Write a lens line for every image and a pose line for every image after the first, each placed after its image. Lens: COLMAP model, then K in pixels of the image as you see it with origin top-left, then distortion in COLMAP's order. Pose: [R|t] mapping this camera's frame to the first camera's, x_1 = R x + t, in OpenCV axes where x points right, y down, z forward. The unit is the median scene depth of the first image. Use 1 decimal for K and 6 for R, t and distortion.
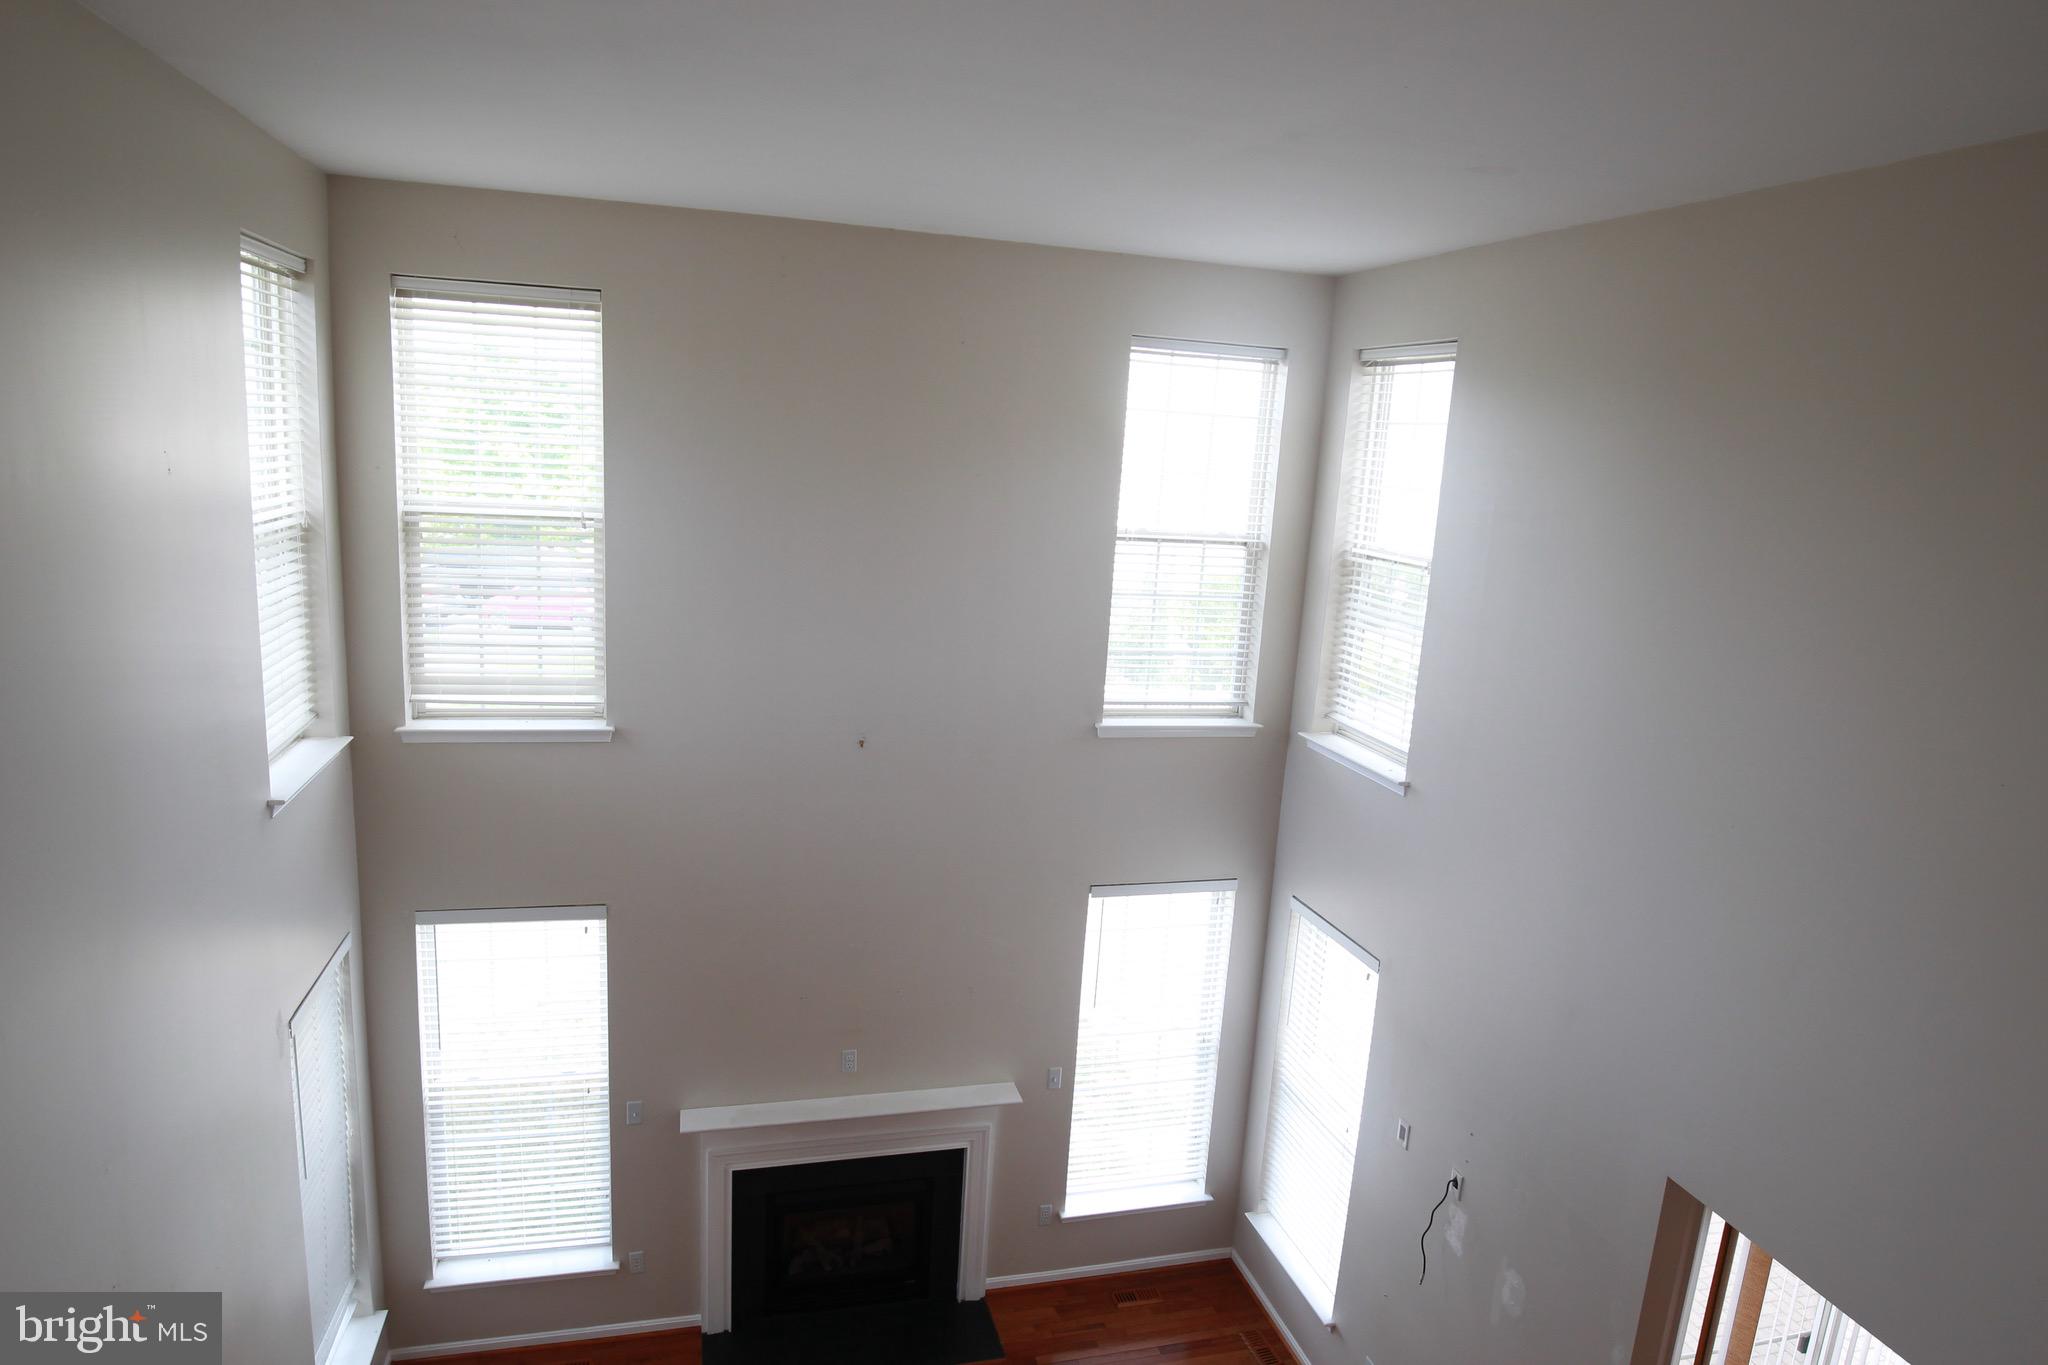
lens RADIAL K [[1209.5, 0, 1017.6], [0, 1209.5, 683.0], [0, 0, 1]] dist [-0.029963, 0.000276]
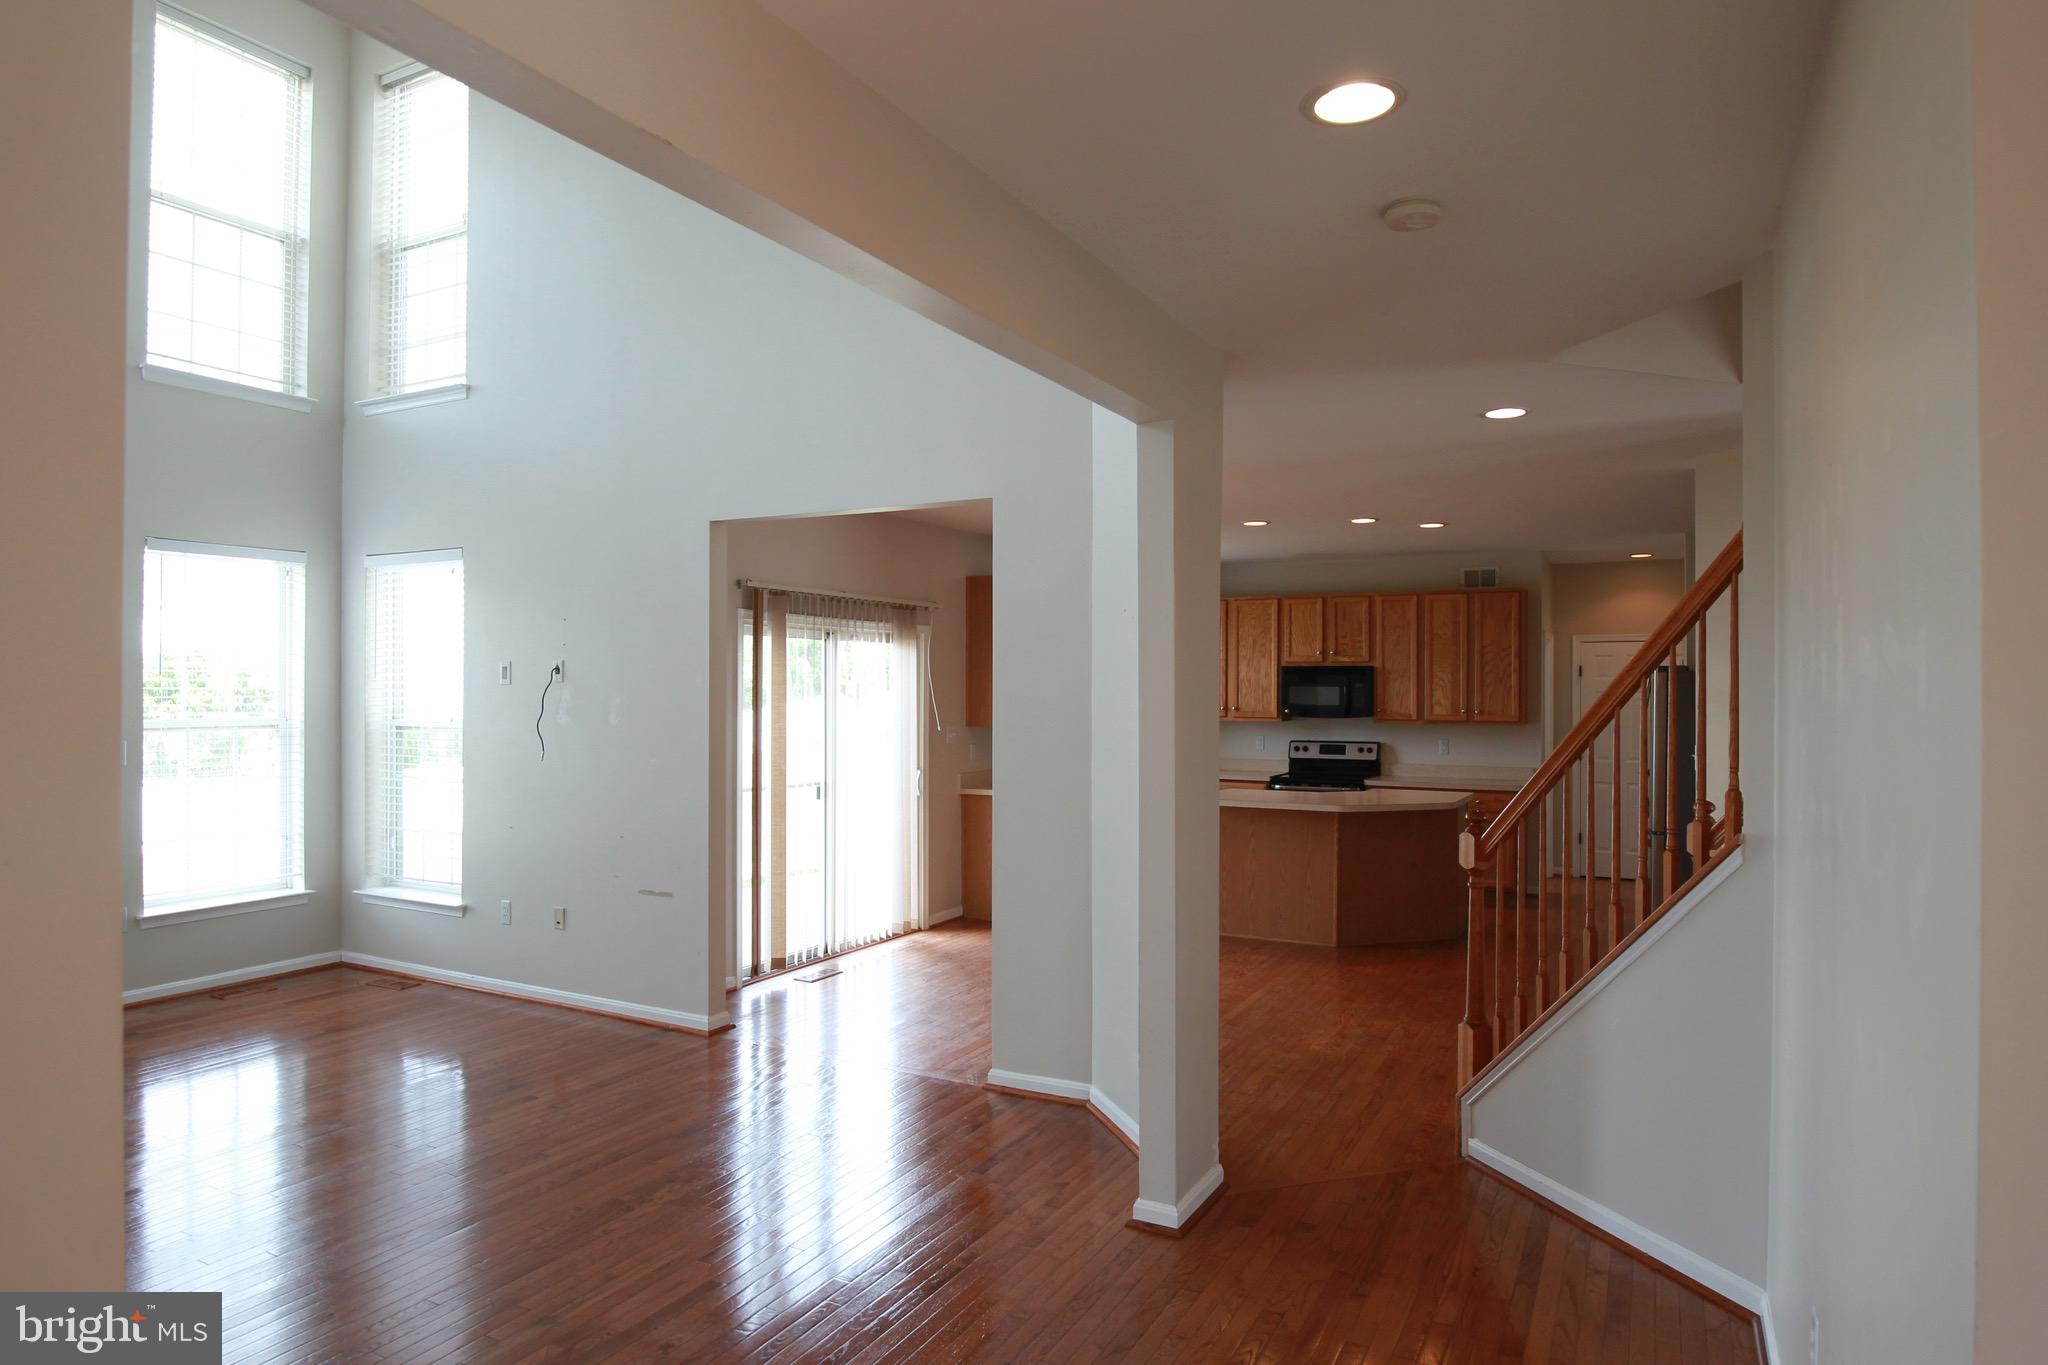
lens RADIAL K [[1209.5, 0, 1017.6], [0, 1209.5, 683.0], [0, 0, 1]] dist [-0.029963, 0.000276]
pose [[0.685857, -0.053468, 0.725769, -0.164250], [0.182062, 0.978190, -0.099986, 0.522578], [-0.704594, 0.200711, 0.680633, -0.127328]]
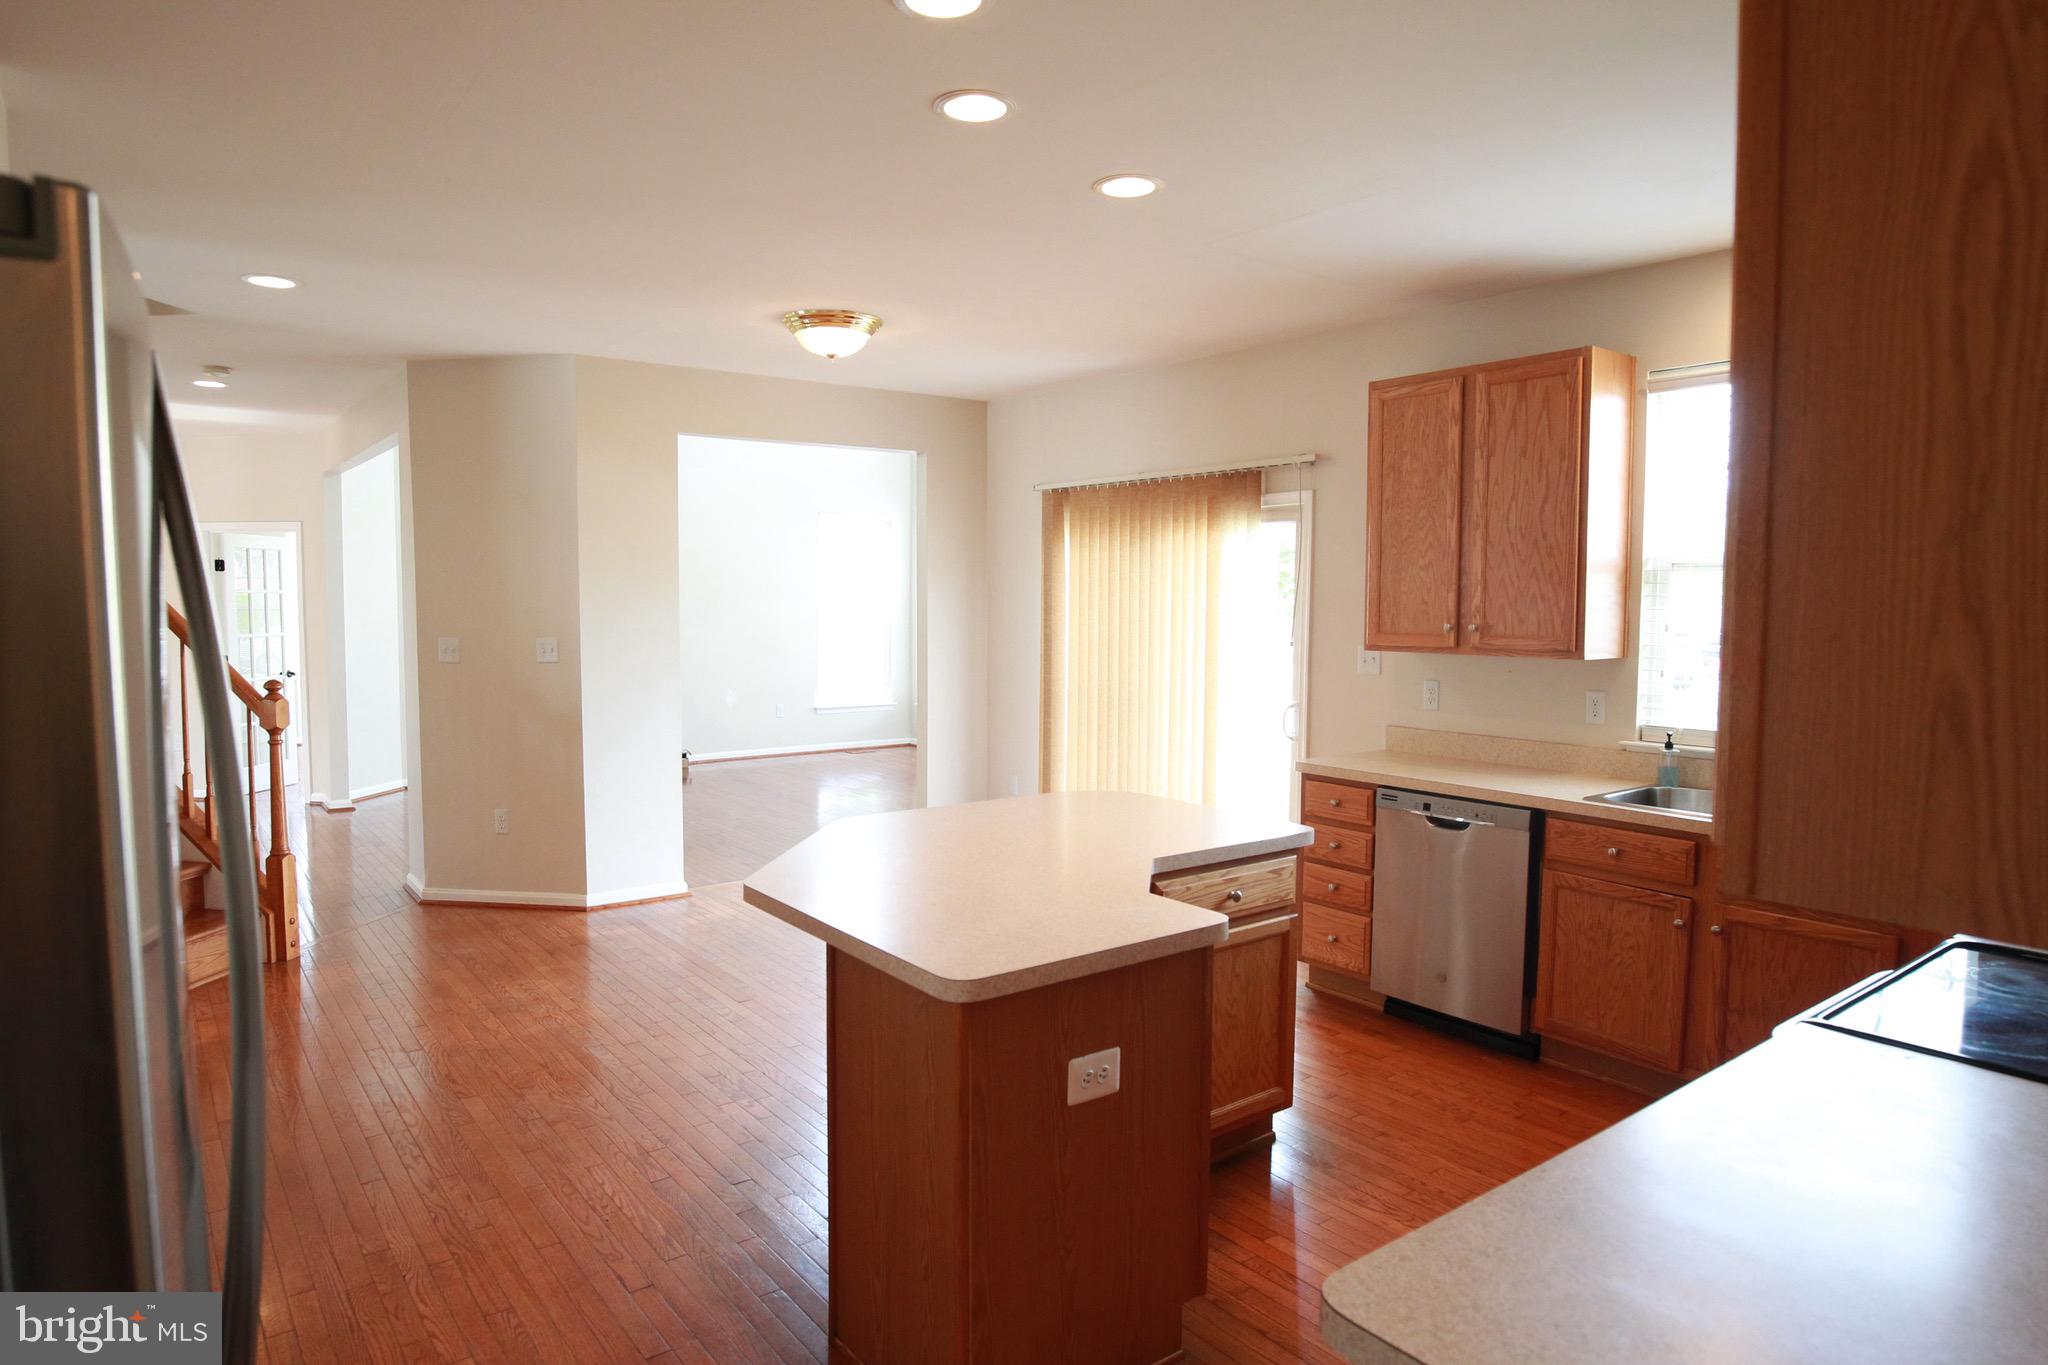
lens RADIAL K [[1209.5, 0, 1017.6], [0, 1209.5, 683.0], [0, 0, 1]] dist [-0.029963, 0.000276]
pose [[0.375626, 0.008402, -0.926733, 1.420802], [-0.166070, 0.984384, -0.058388, 0.536009], [0.911771, 0.175835, 0.371155, 0.319459]]
